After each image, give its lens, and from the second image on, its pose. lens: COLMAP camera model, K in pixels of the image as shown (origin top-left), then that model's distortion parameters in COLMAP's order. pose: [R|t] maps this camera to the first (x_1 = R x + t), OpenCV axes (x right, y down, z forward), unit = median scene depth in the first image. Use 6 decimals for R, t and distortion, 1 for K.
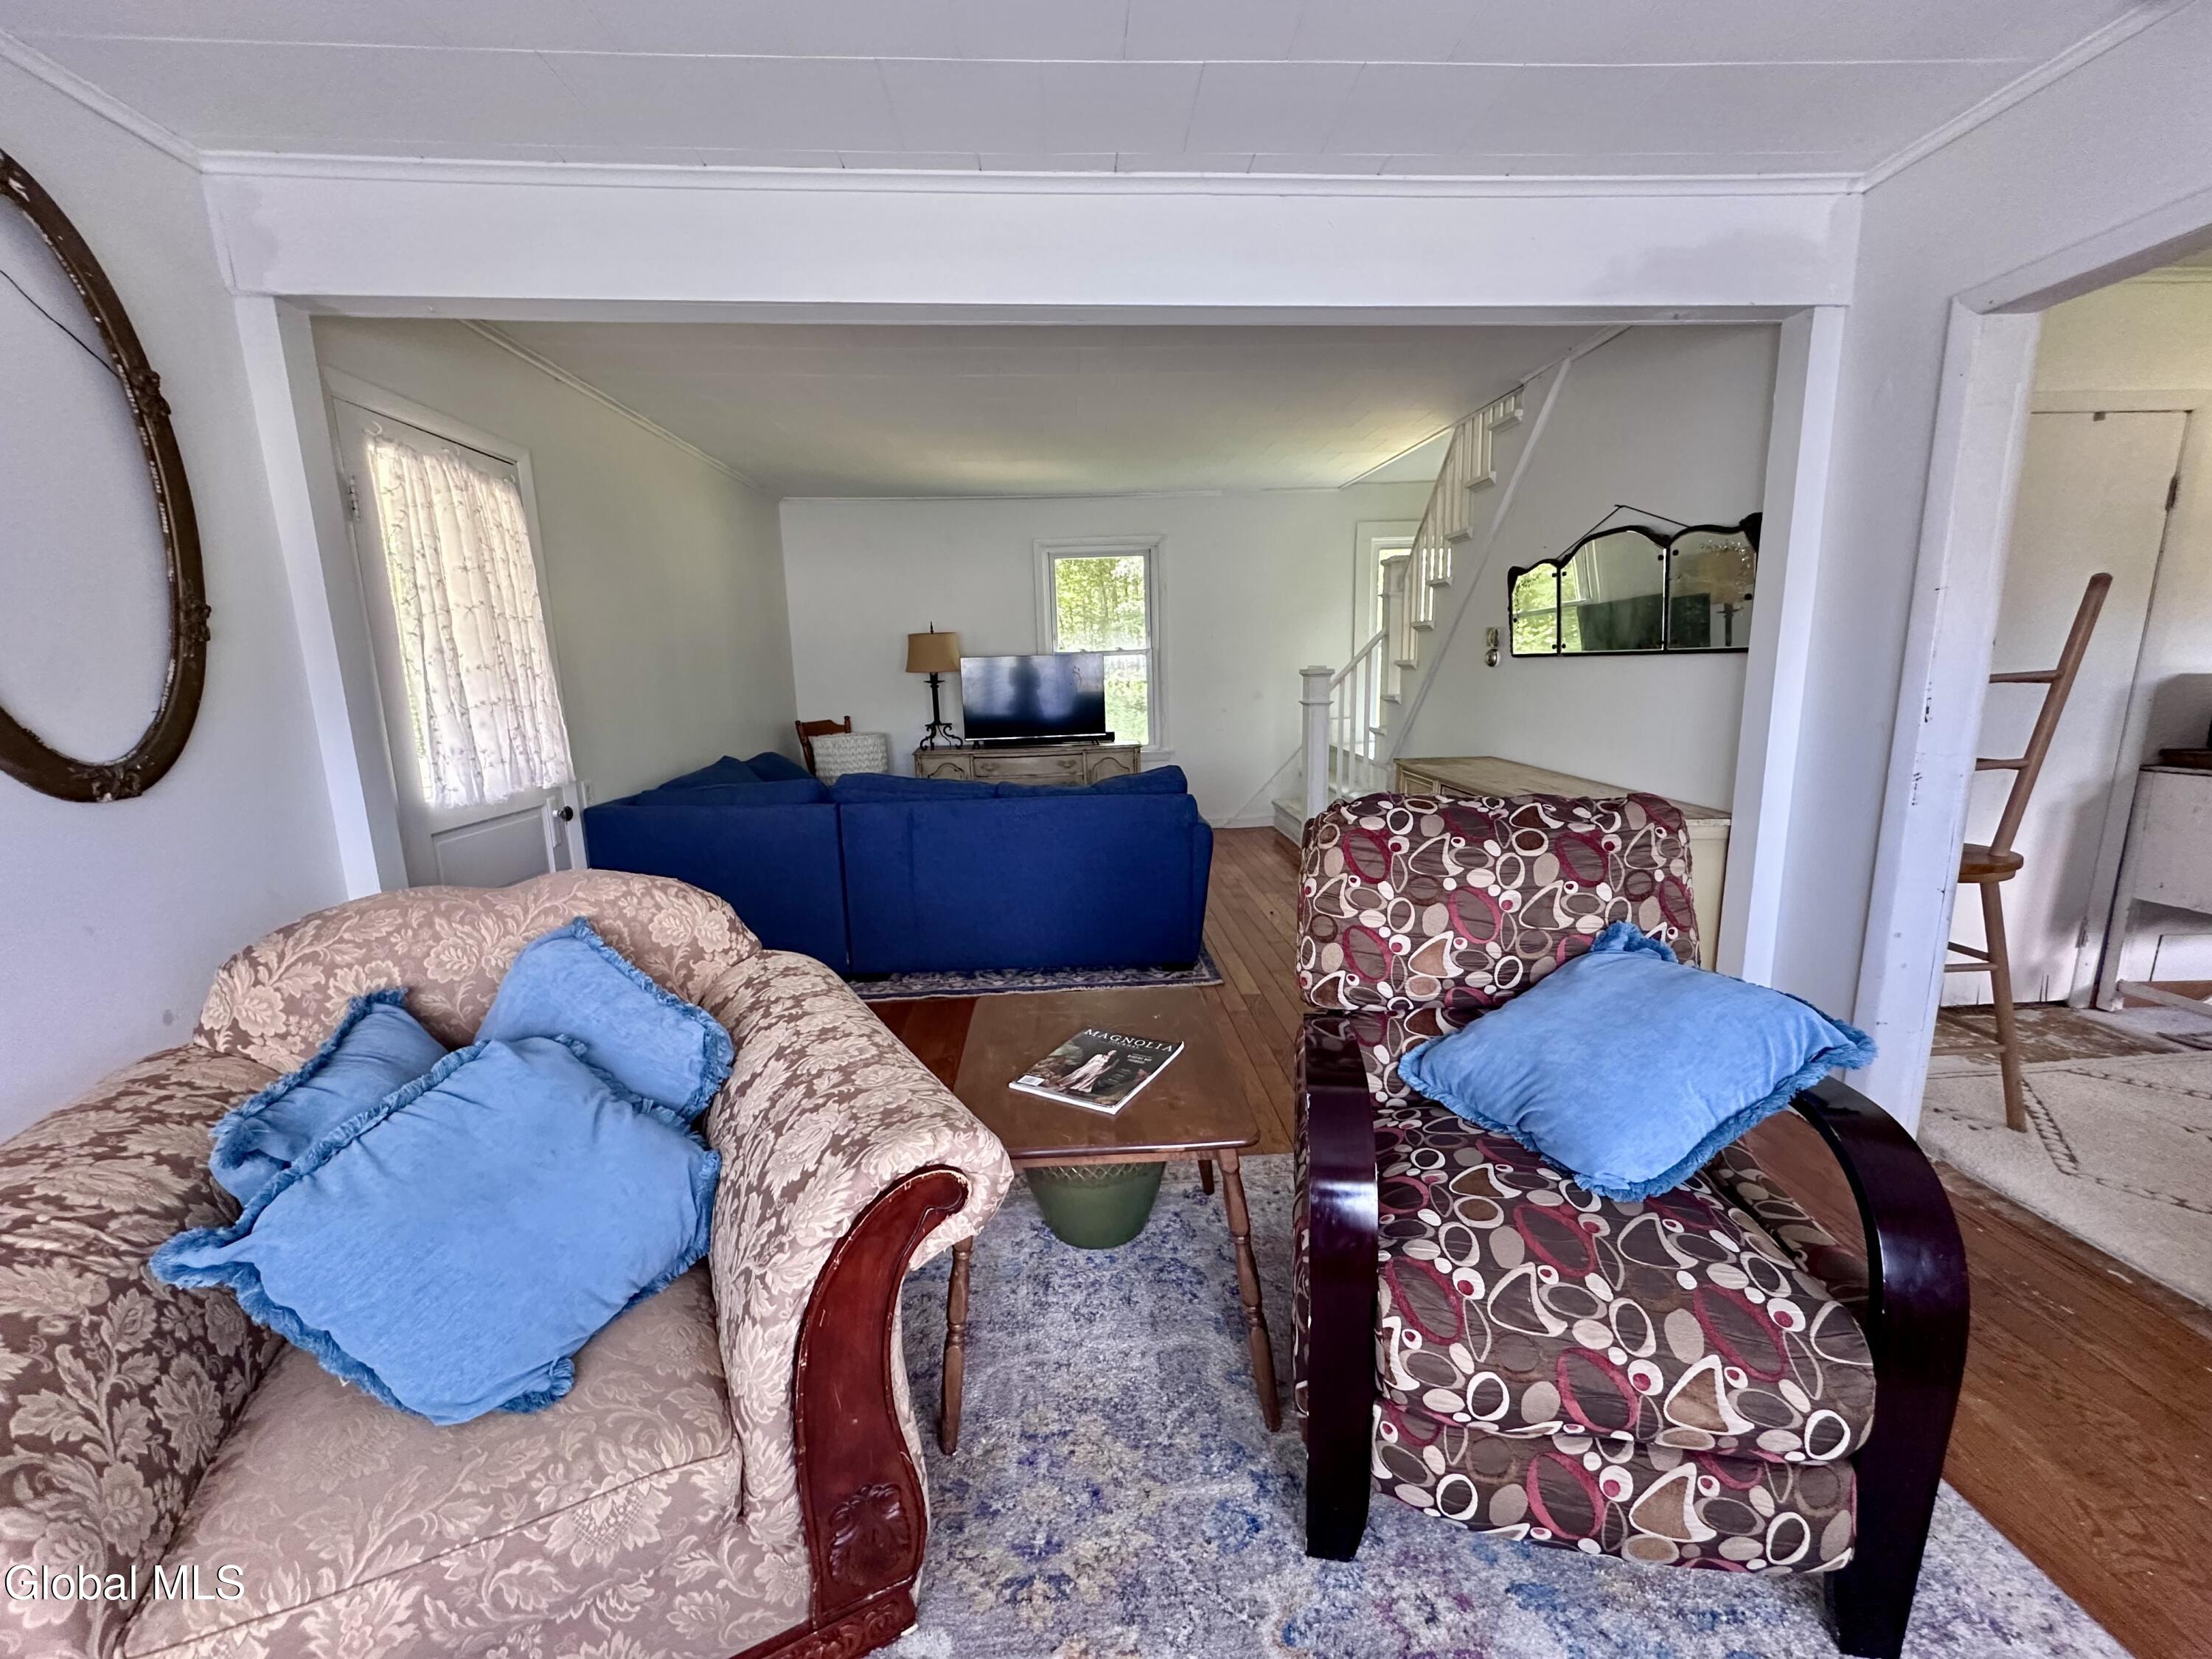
lens RADIAL K [[886.2, 0, 1106.0], [0, 886.2, 829.5], [0, 0, 1]] dist [-0.003223, 0.000641]
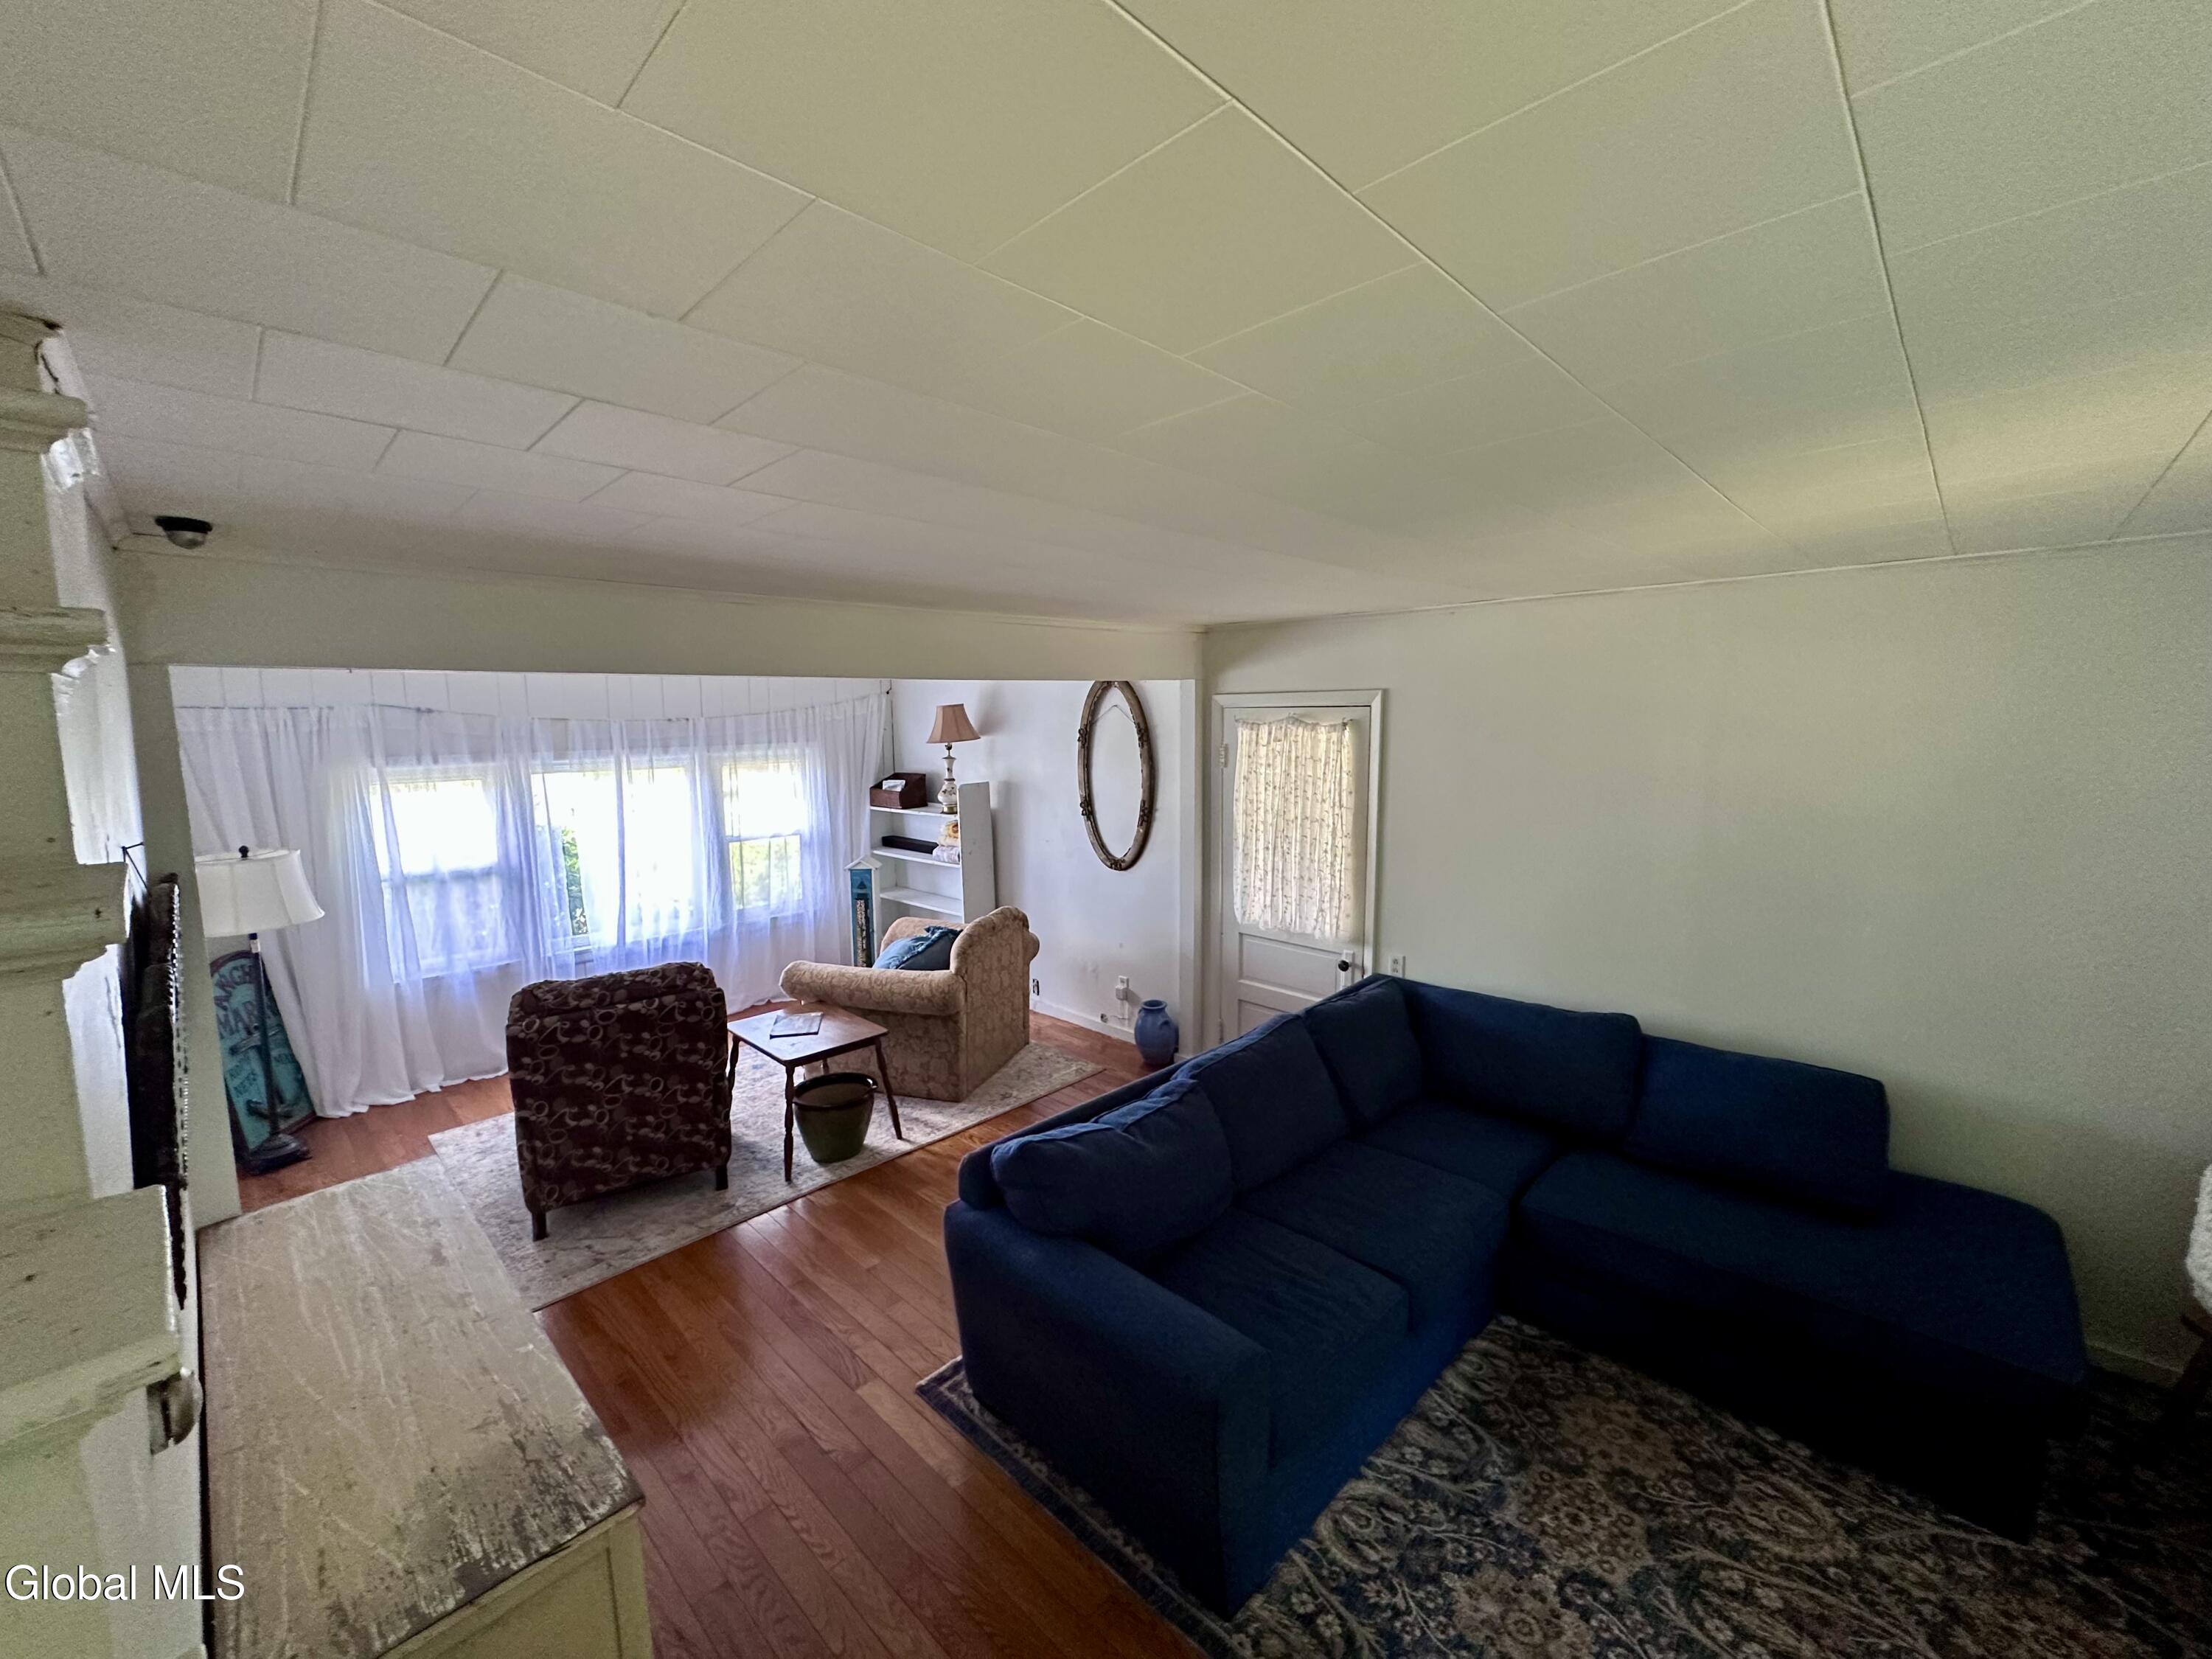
lens RADIAL K [[886.2, 0, 1106.0], [0, 886.2, 829.5], [0, 0, 1]] dist [-0.003223, 0.000641]
pose [[-0.734709, 0.116999, -0.668217, 0.990691], [-0.100186, 0.955501, 0.277455, -1.078619], [0.670944, 0.270794, -0.690293, 3.241722]]
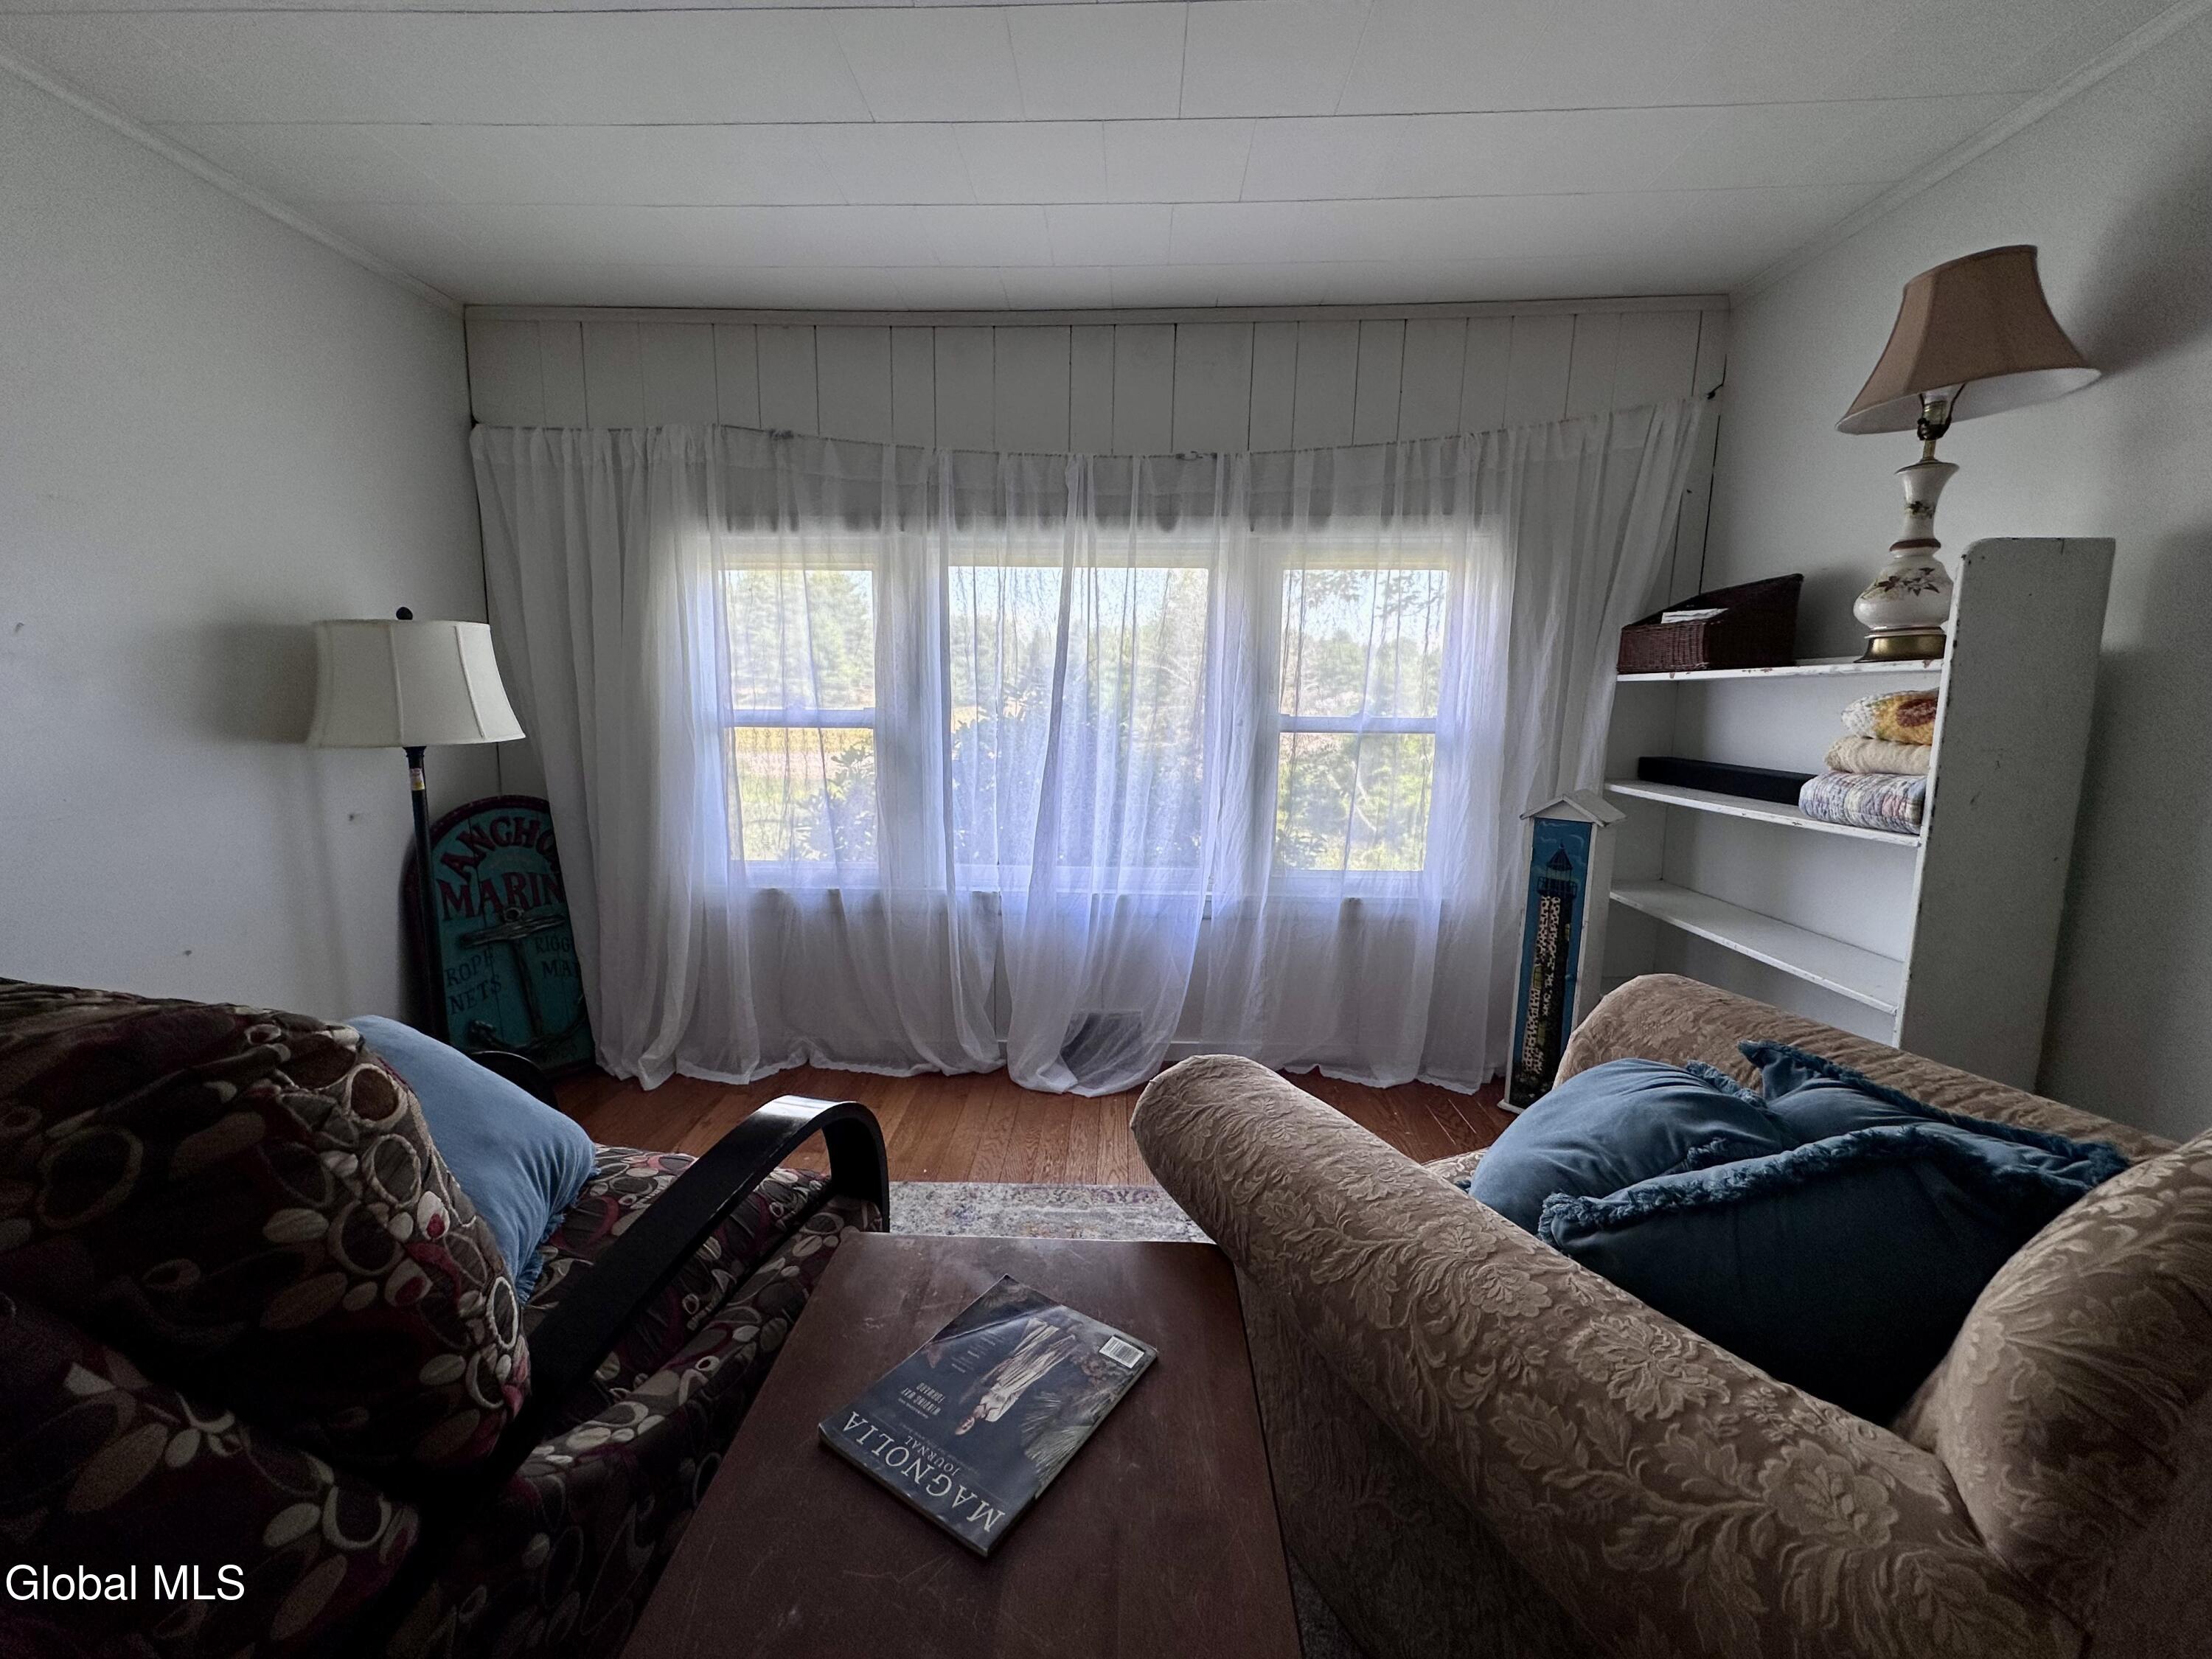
lens RADIAL K [[884.0, 0, 1106.0], [0, 884.0, 829.5], [0, 0, 1]] dist [-0.001399, 0.000063]
pose [[-0.996775, 0.000068, 0.080243, -0.118657], [0.026727, 0.943181, 0.331203, -0.247146], [-0.075661, 0.332279, -0.940141, 1.409976]]
